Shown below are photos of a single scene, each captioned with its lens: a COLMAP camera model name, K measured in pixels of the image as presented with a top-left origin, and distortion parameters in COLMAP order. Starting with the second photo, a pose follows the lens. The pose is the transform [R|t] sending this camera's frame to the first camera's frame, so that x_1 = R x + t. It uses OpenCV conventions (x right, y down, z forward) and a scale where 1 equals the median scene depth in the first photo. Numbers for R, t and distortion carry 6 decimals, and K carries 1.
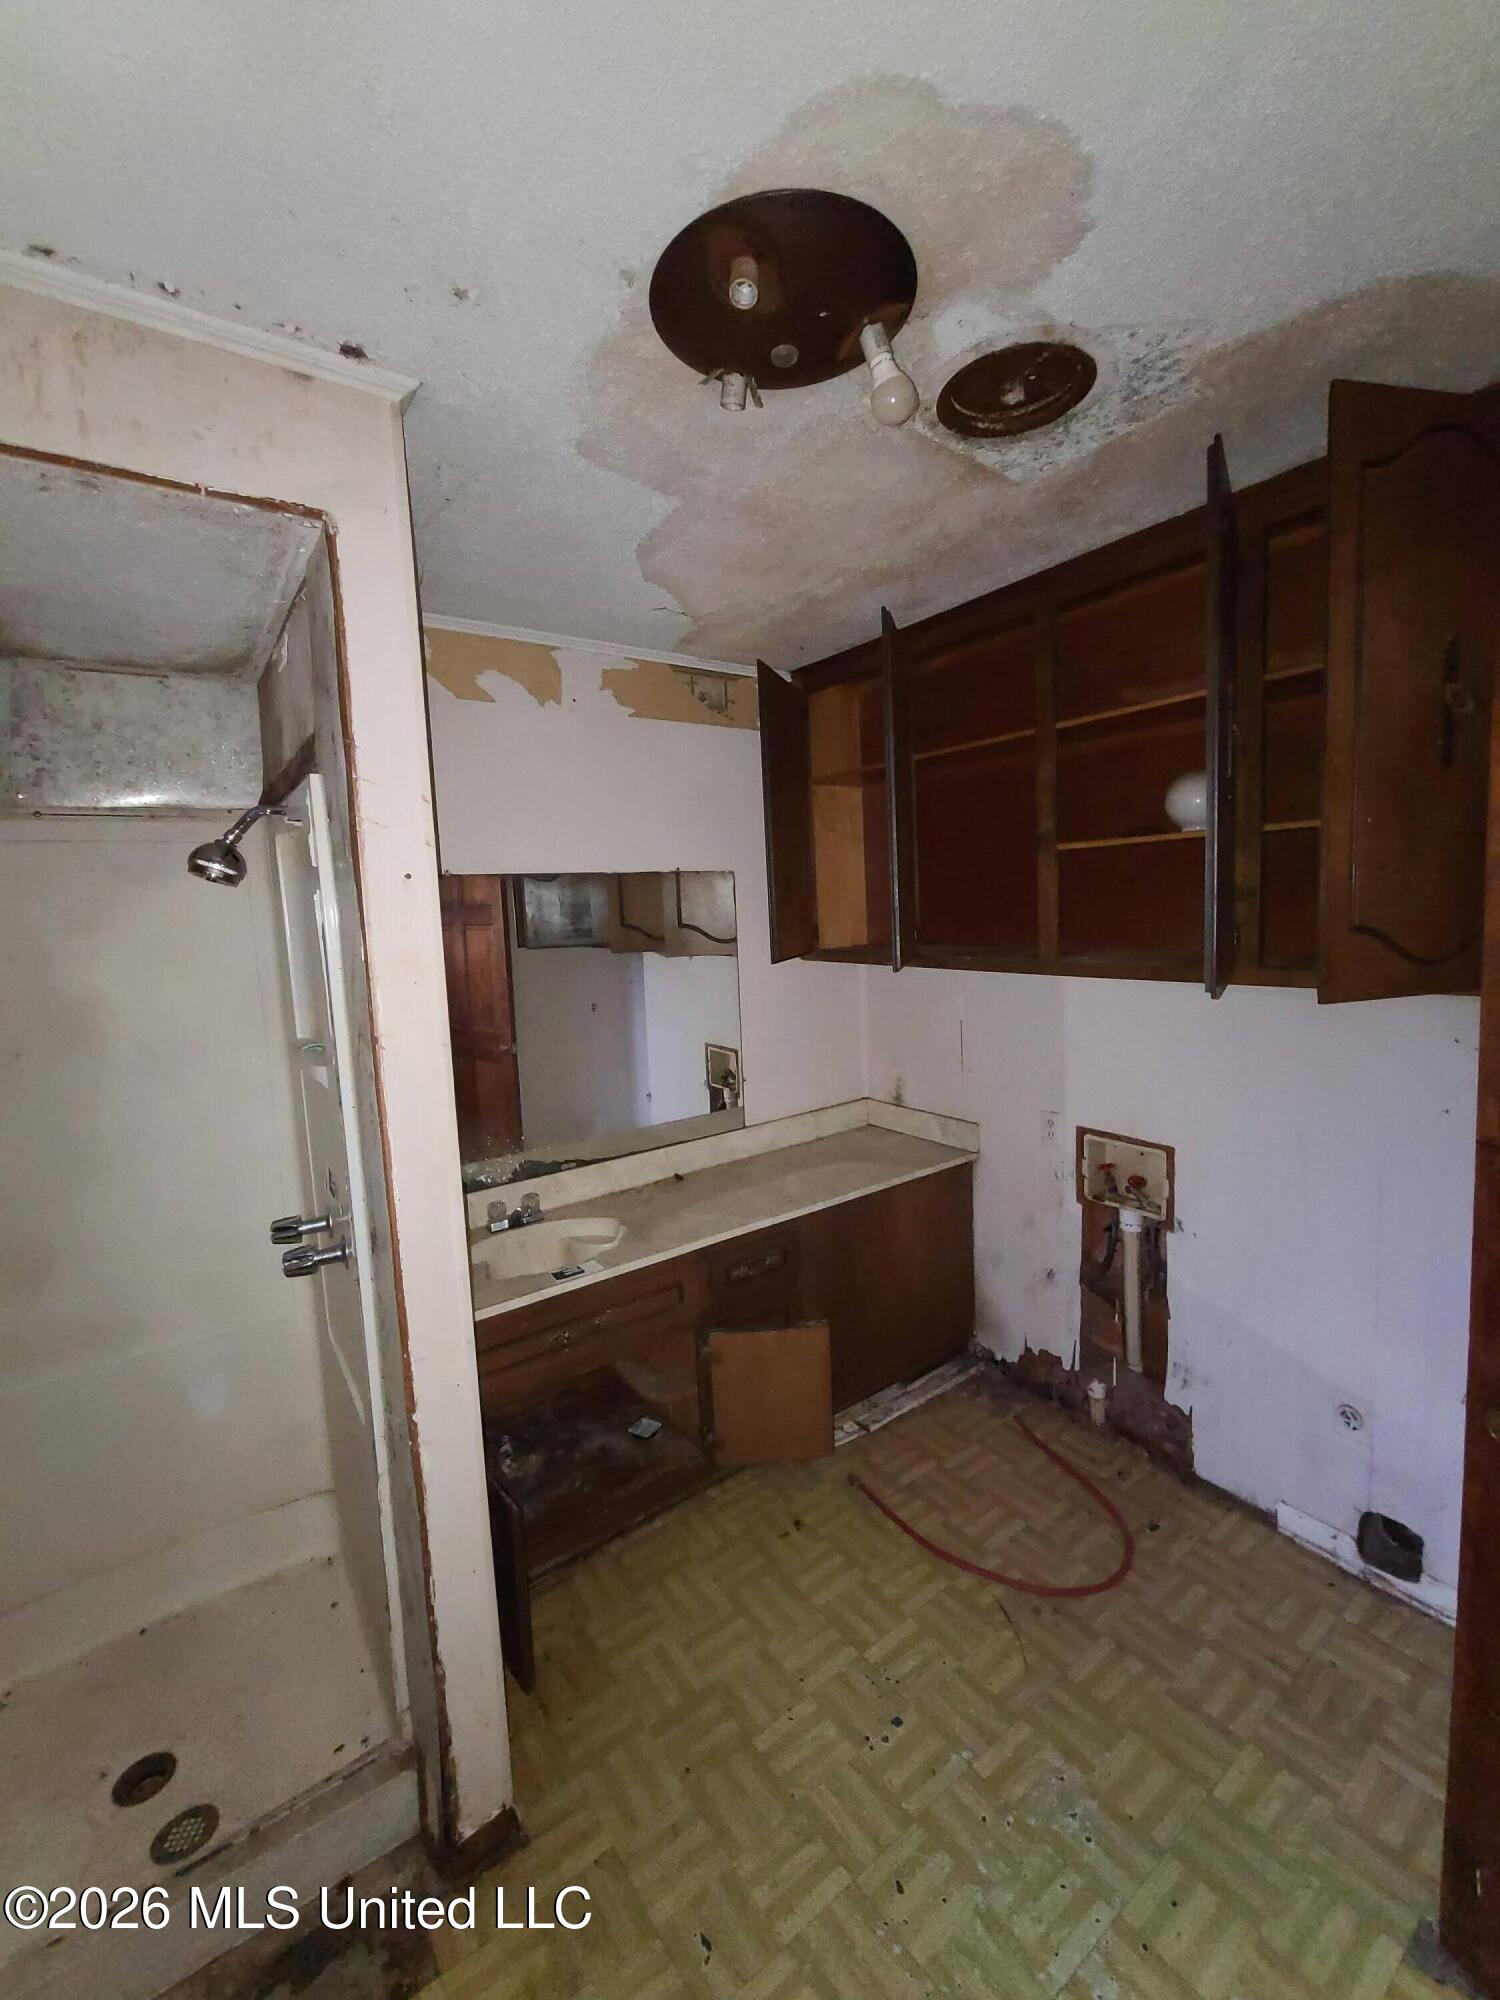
lens RADIAL K [[818.1, 0, 756.4], [0, 818.1, 985.1], [0, 0, 1]] dist [0.000756, -0.004788]
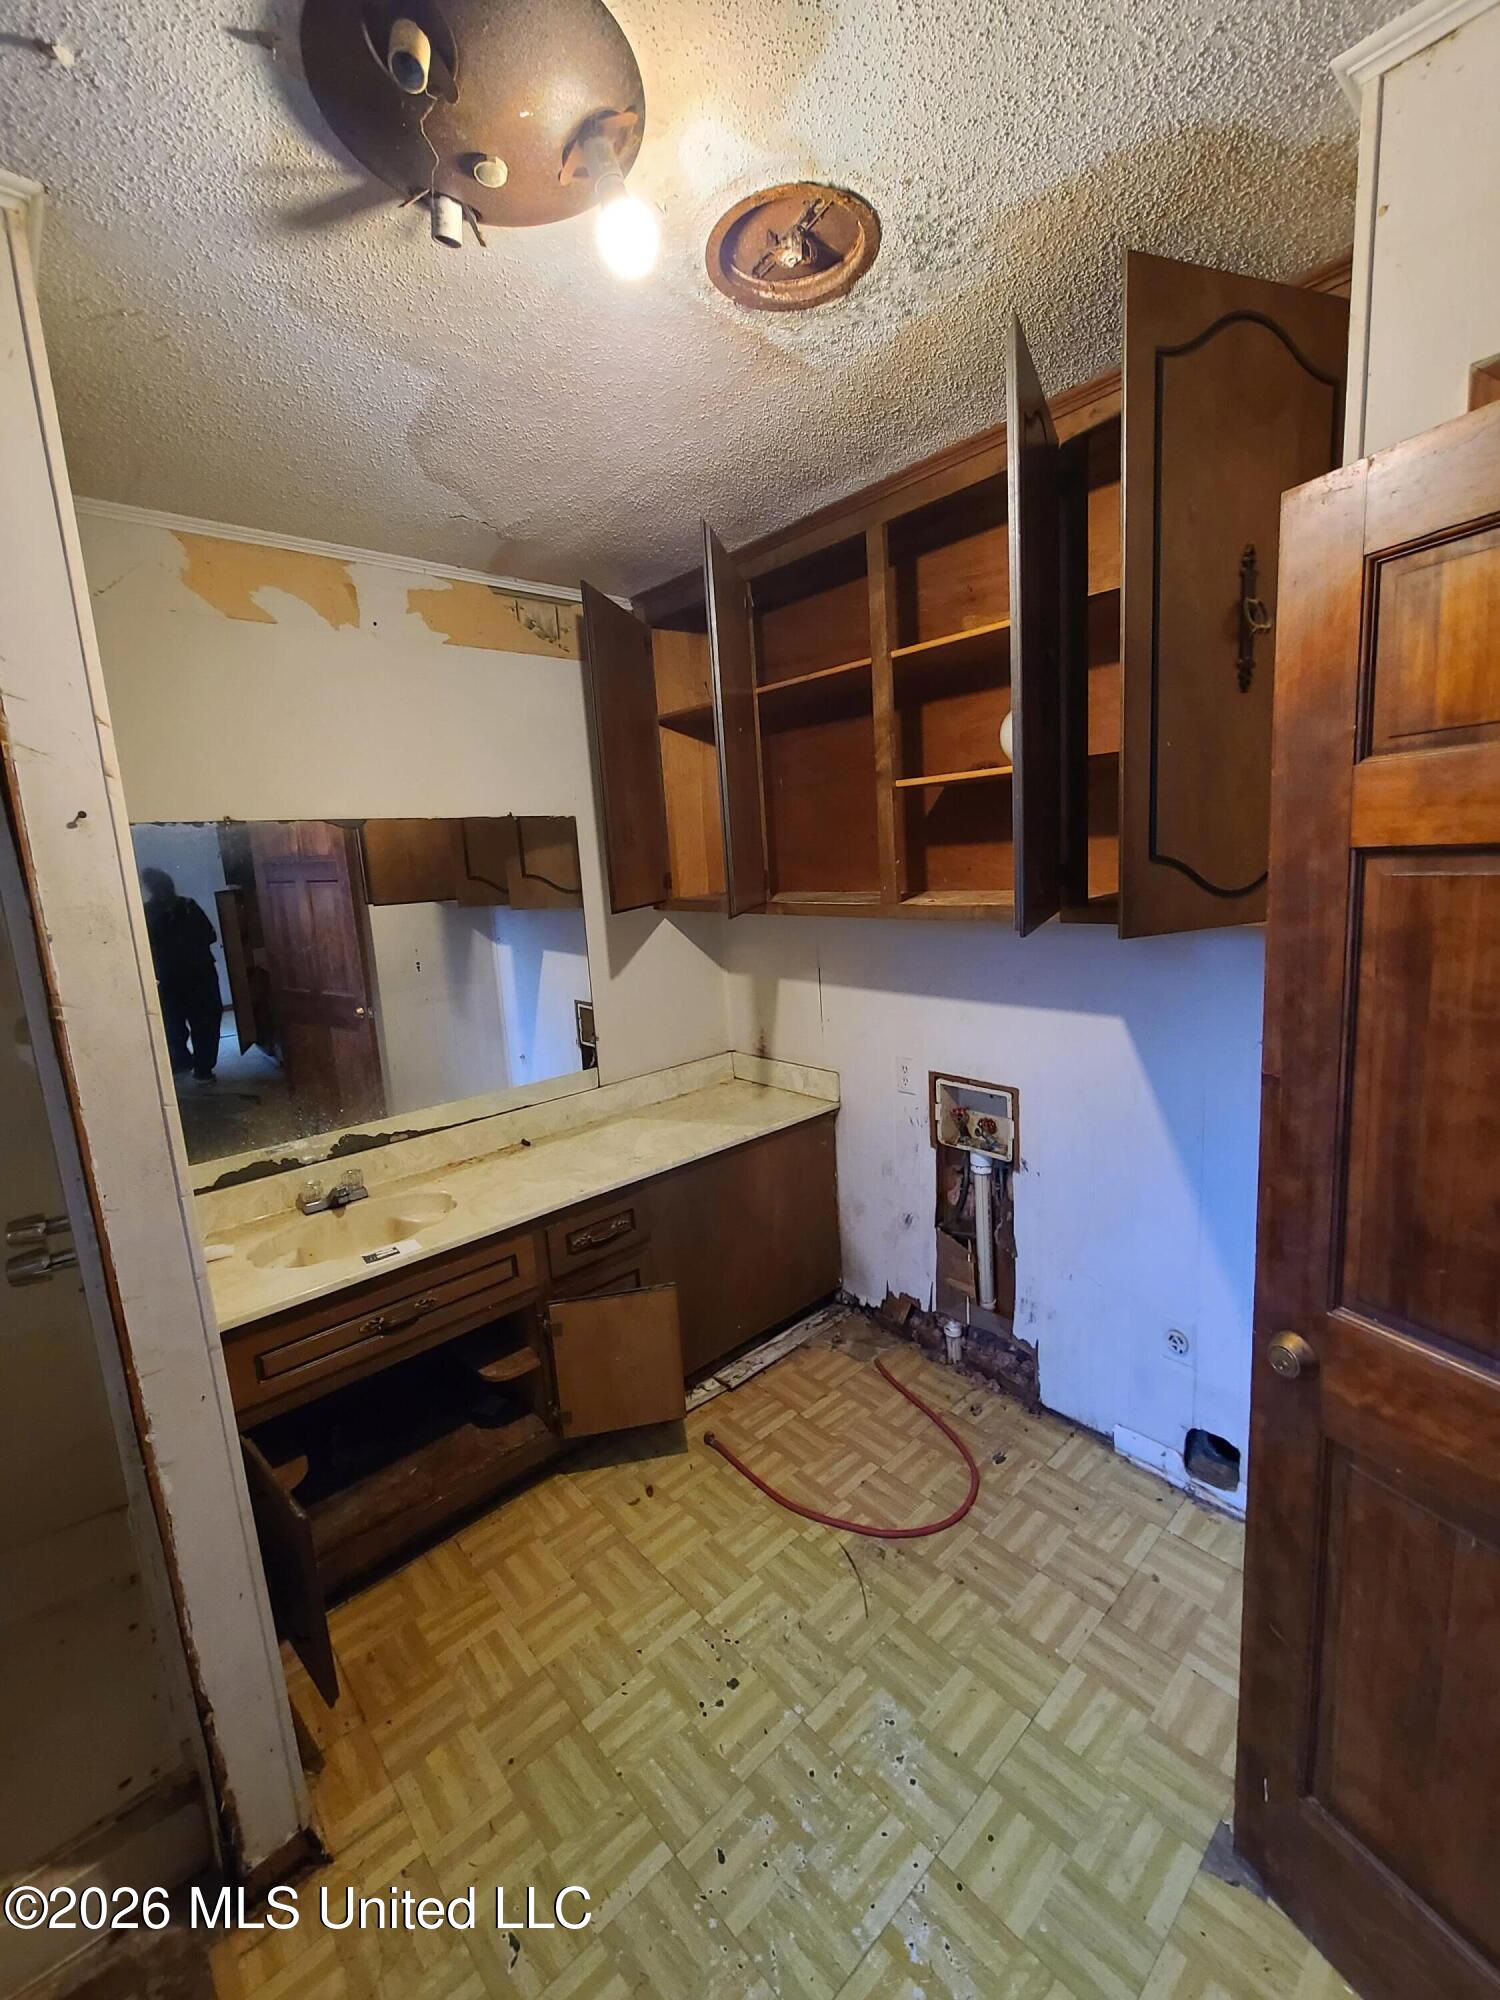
lens RADIAL K [[818.1, 0, 755.2], [0, 818.1, 985.4], [0, 0, 1]] dist [0.000756, -0.004788]
pose [[0.993651, -0.031999, 0.107856, 0.097463], [0.025799, 0.997960, 0.058393, 0.006077], [-0.109505, -0.055240, 0.992450, 0.055596]]
